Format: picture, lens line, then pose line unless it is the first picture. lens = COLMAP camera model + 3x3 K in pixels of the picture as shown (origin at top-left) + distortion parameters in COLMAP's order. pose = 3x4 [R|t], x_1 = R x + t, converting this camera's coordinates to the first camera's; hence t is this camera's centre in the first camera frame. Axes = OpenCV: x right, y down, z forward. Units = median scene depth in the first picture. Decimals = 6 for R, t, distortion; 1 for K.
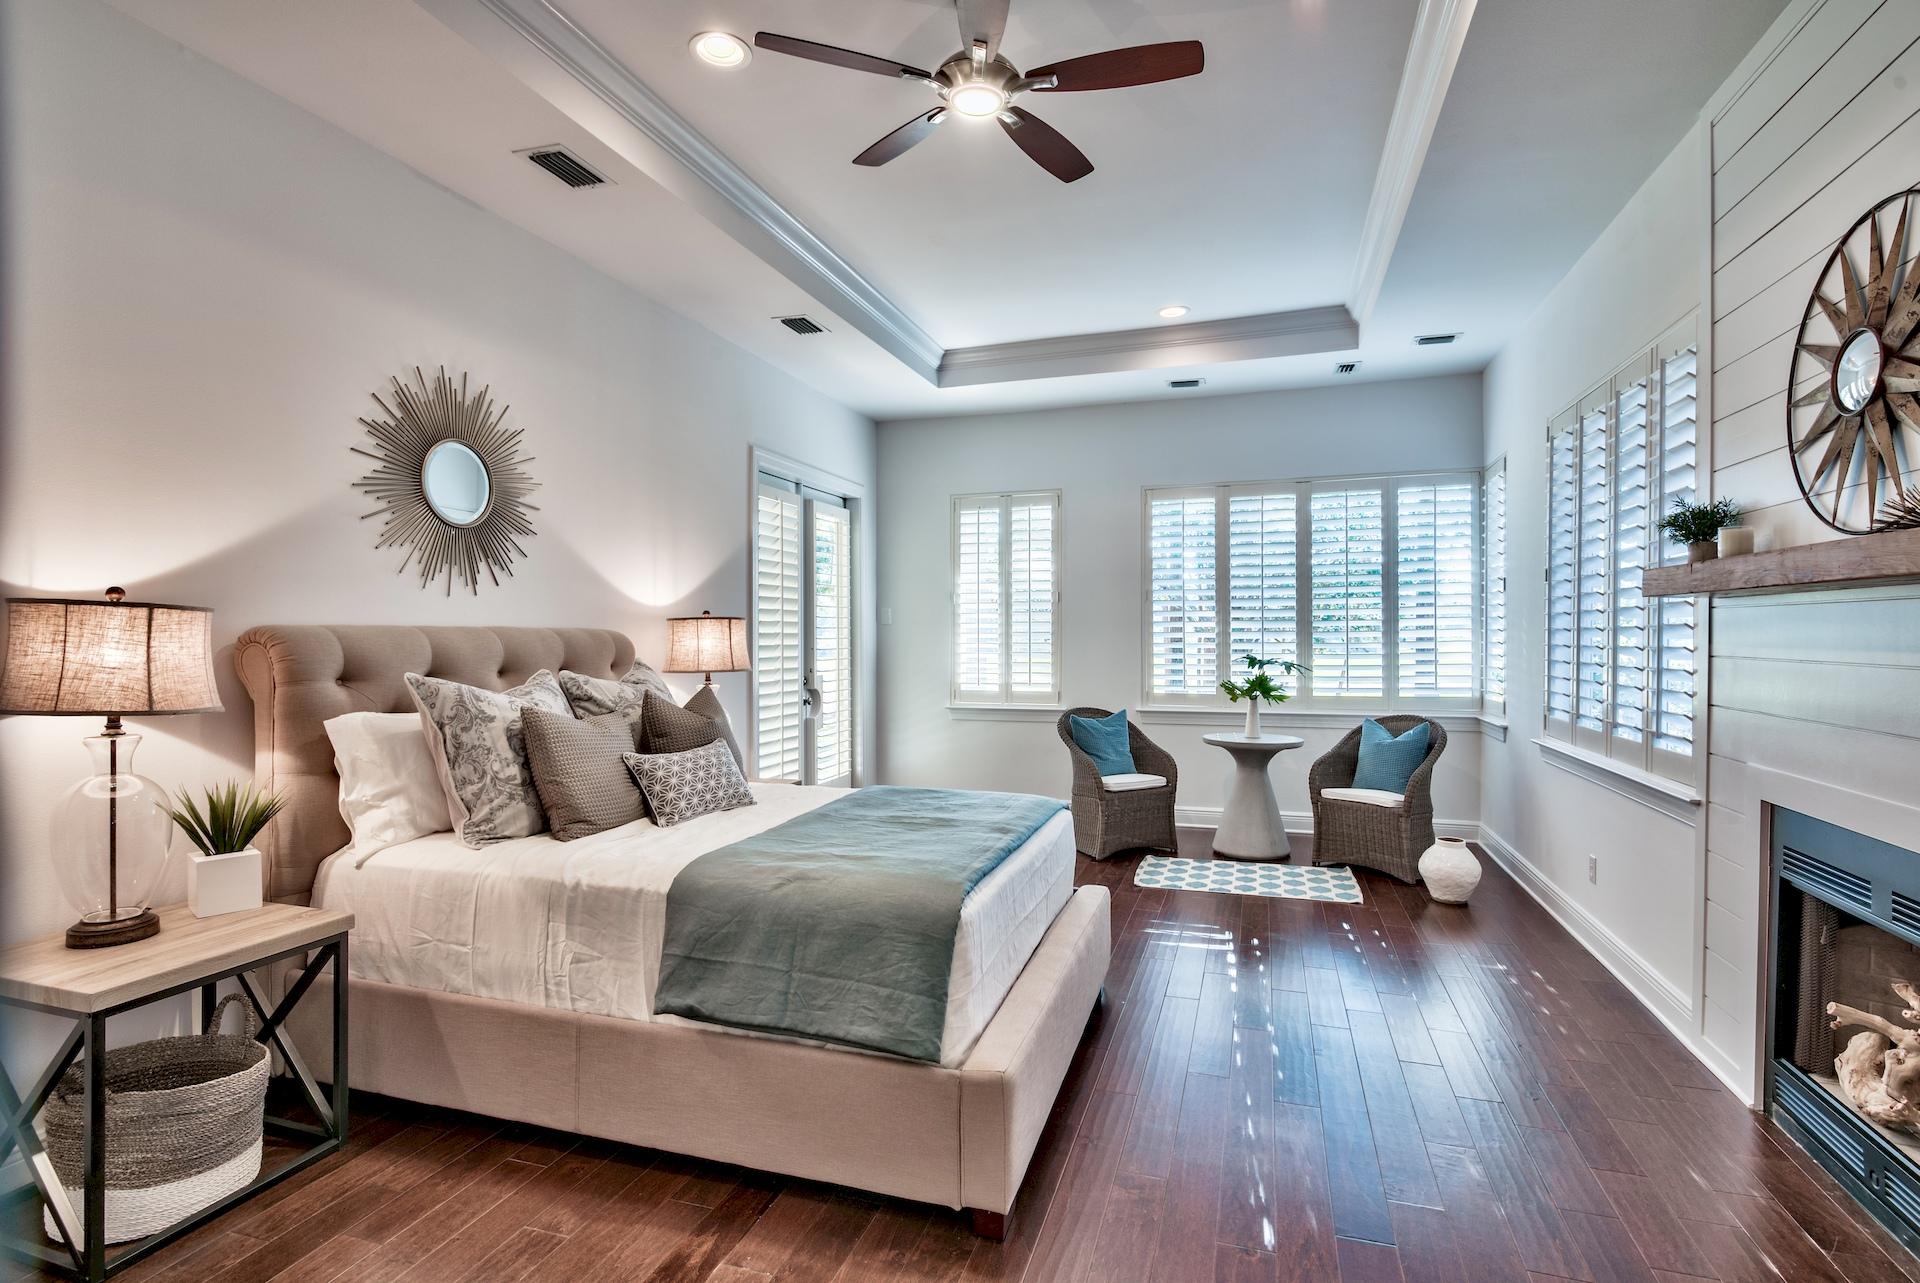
lens RADIAL K [[950.6, 0, 936.0], [0, 950.6, 649.1], [0, 0, 1]] dist [-0.004317, -0.000263]
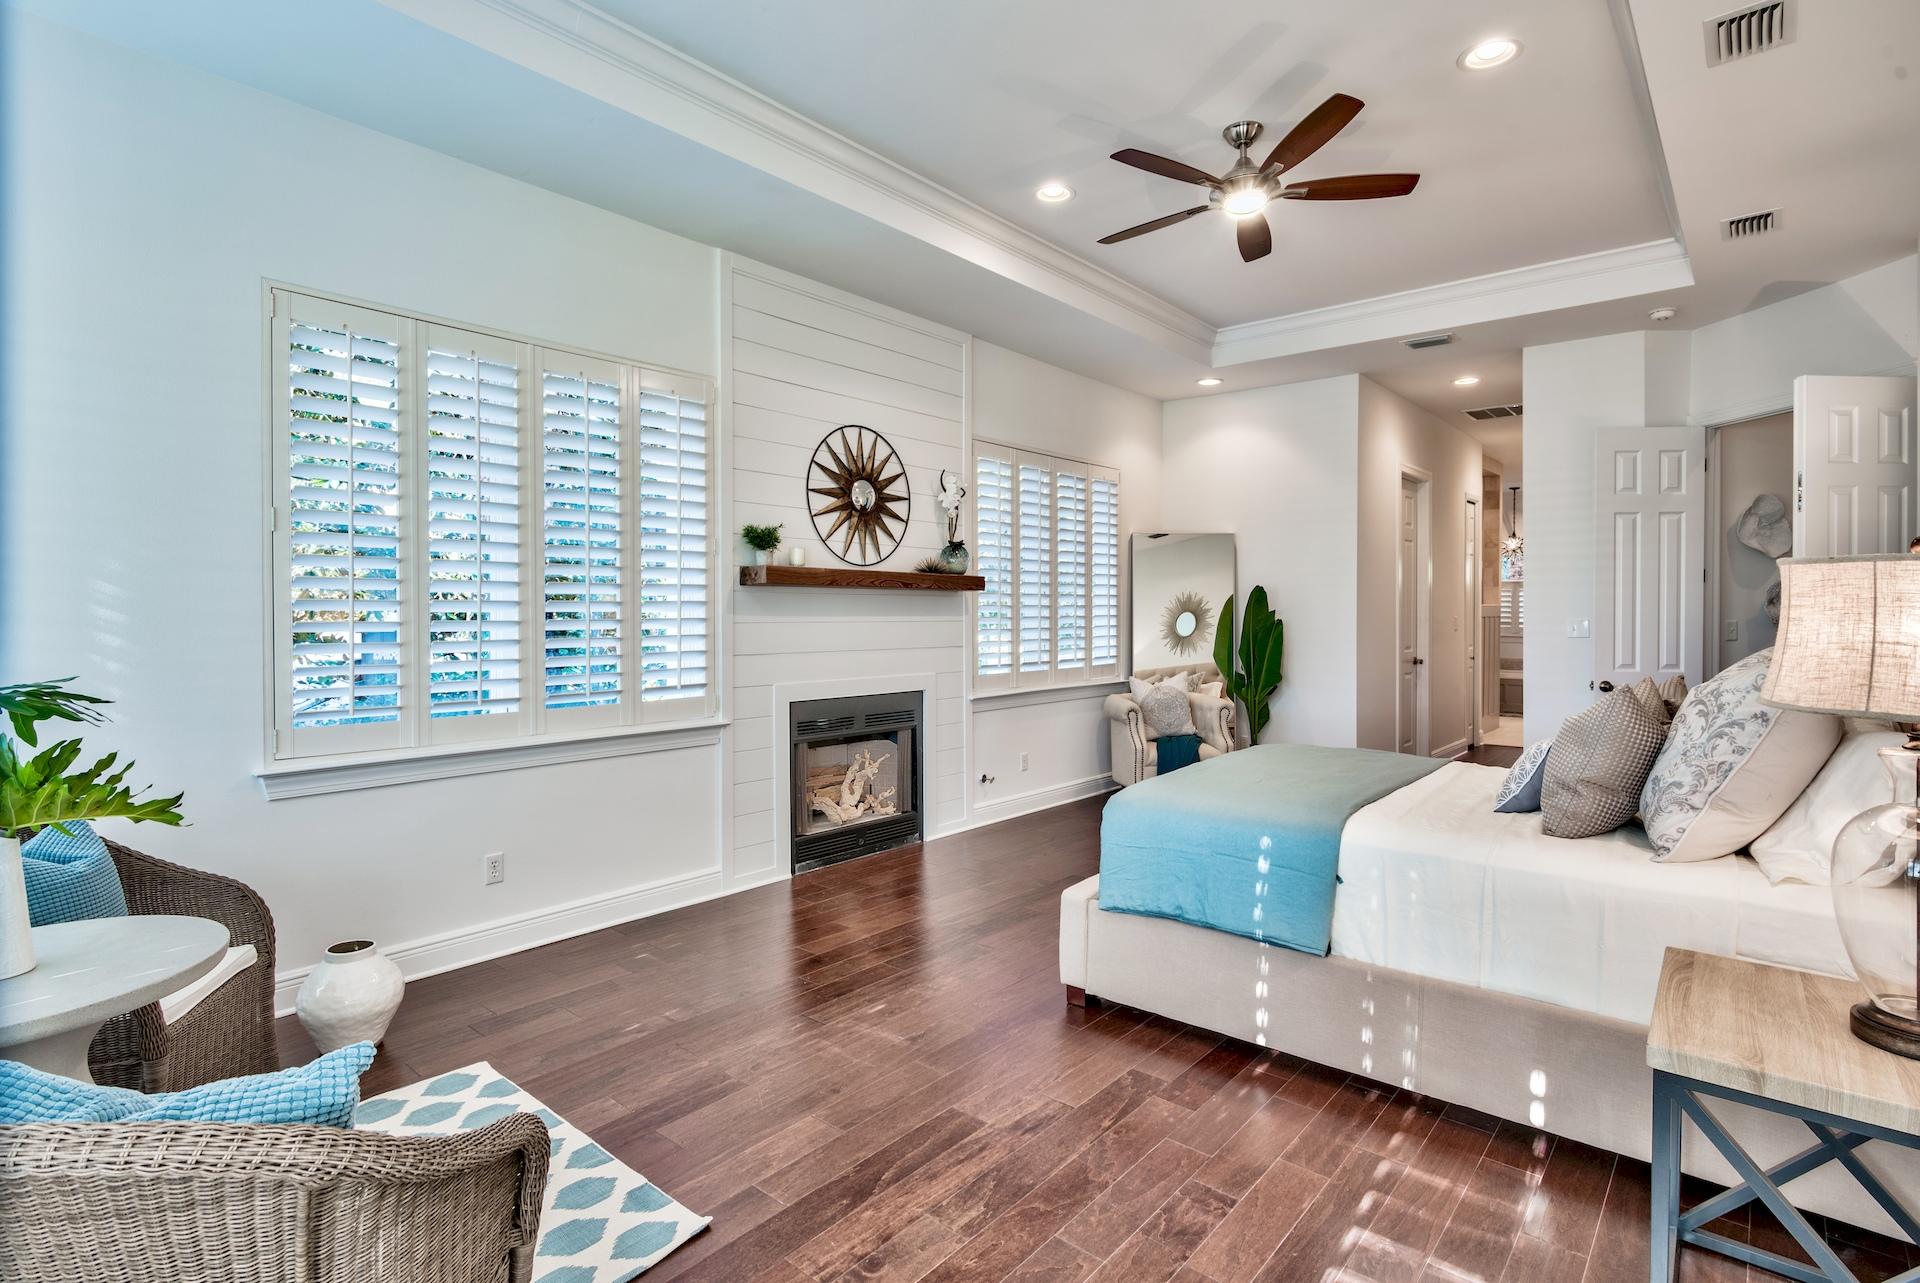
lens RADIAL K [[950.6, 0, 936.0], [0, 950.6, 649.1], [0, 0, 1]] dist [-0.004317, -0.000263]
pose [[-0.926828, -0.014847, 0.375194, -0.060208], [0.006687, 0.998407, 0.056025, -0.034707], [-0.375428, 0.054434, -0.925252, 2.275090]]
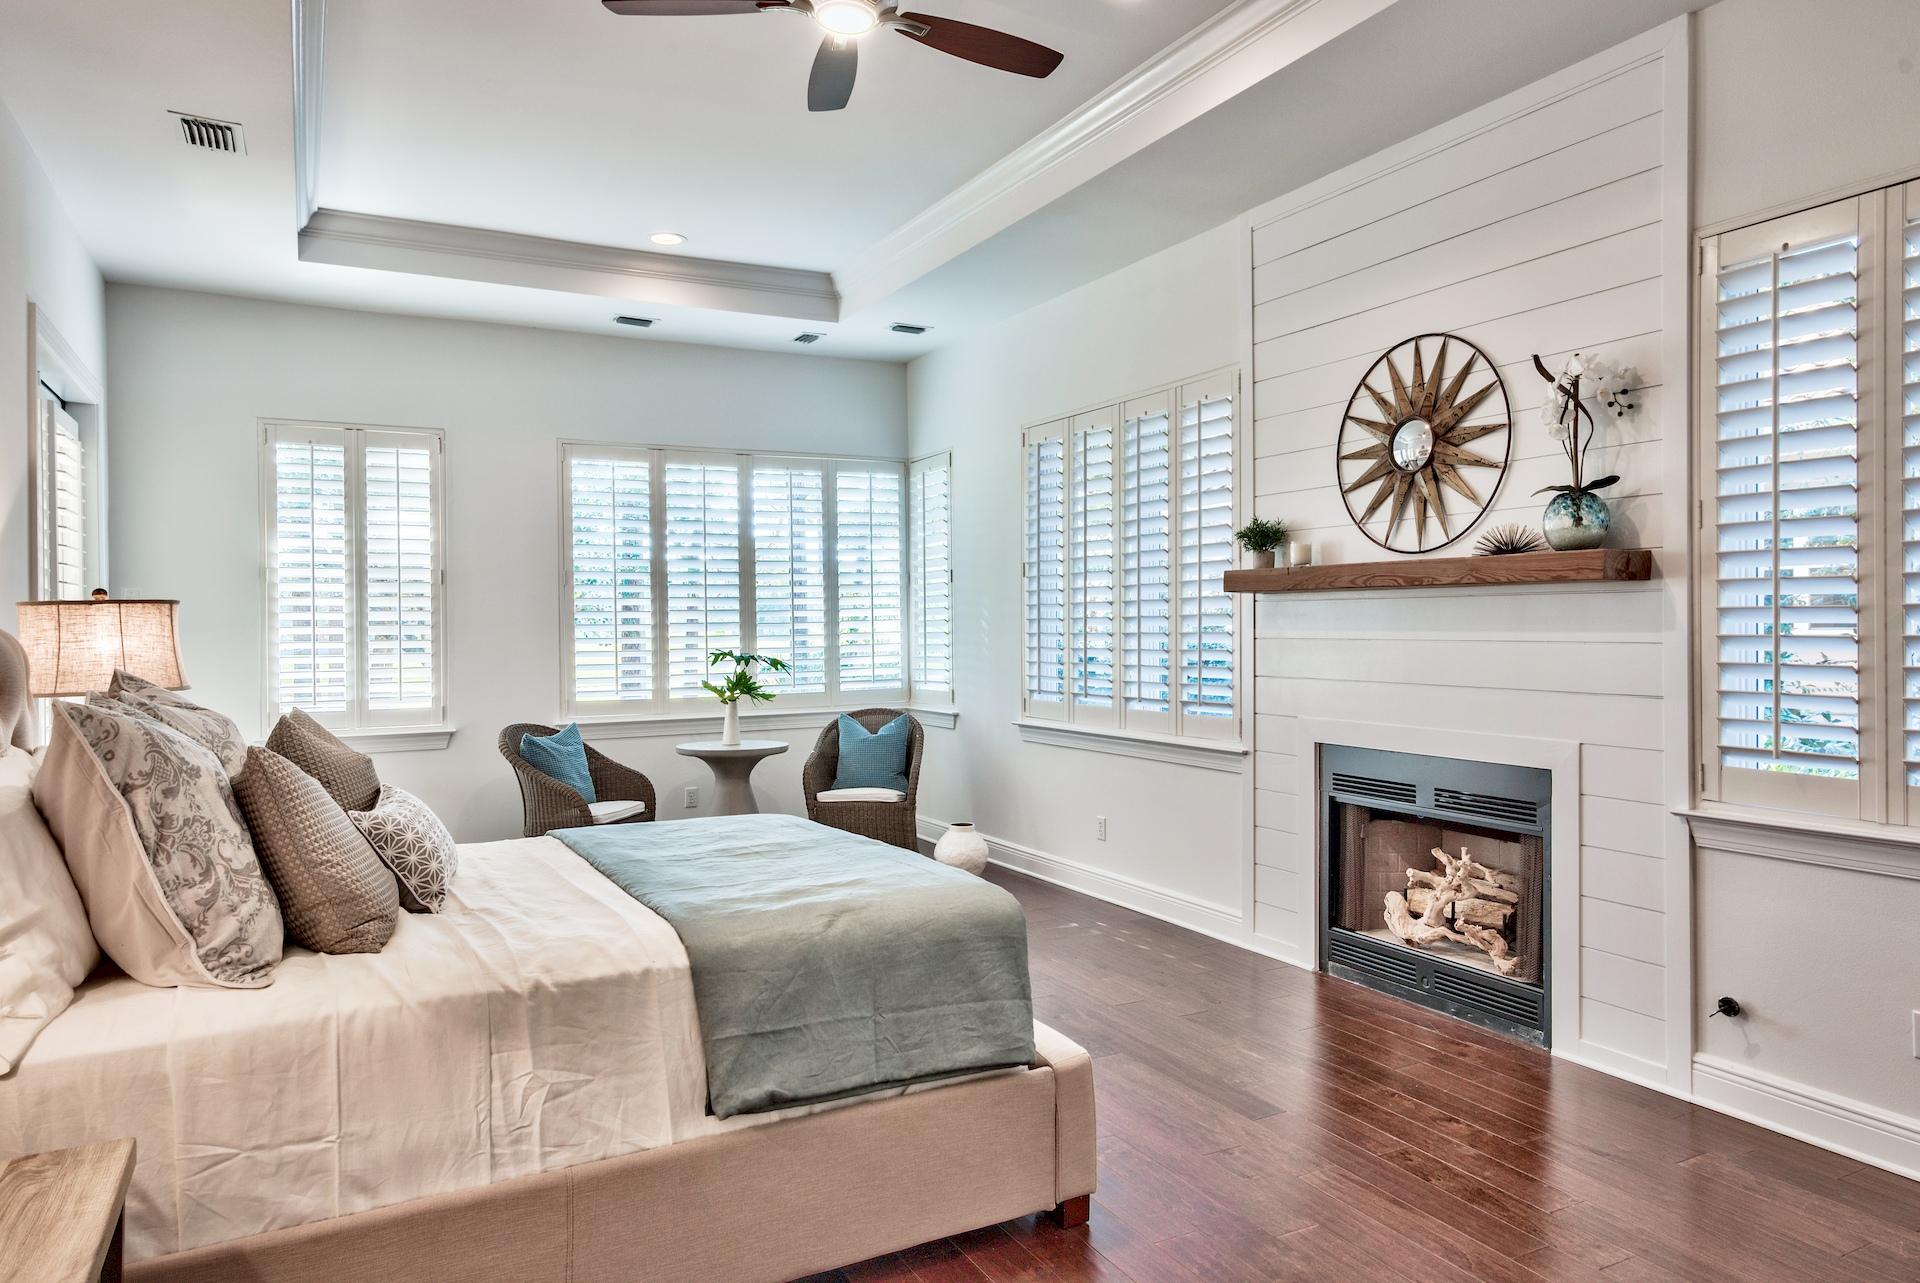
lens RADIAL K [[1246.8, 0, 960.0], [0, 1246.8, 641.5], [0, 0, 1]] dist [0.015474, 0.001249]
pose [[0.678014, -0.013842, 0.734918, -0.723163], [0.018465, 0.999828, 0.001796, 0.000985], [-0.734817, 0.012352, 0.678153, 0.136923]]
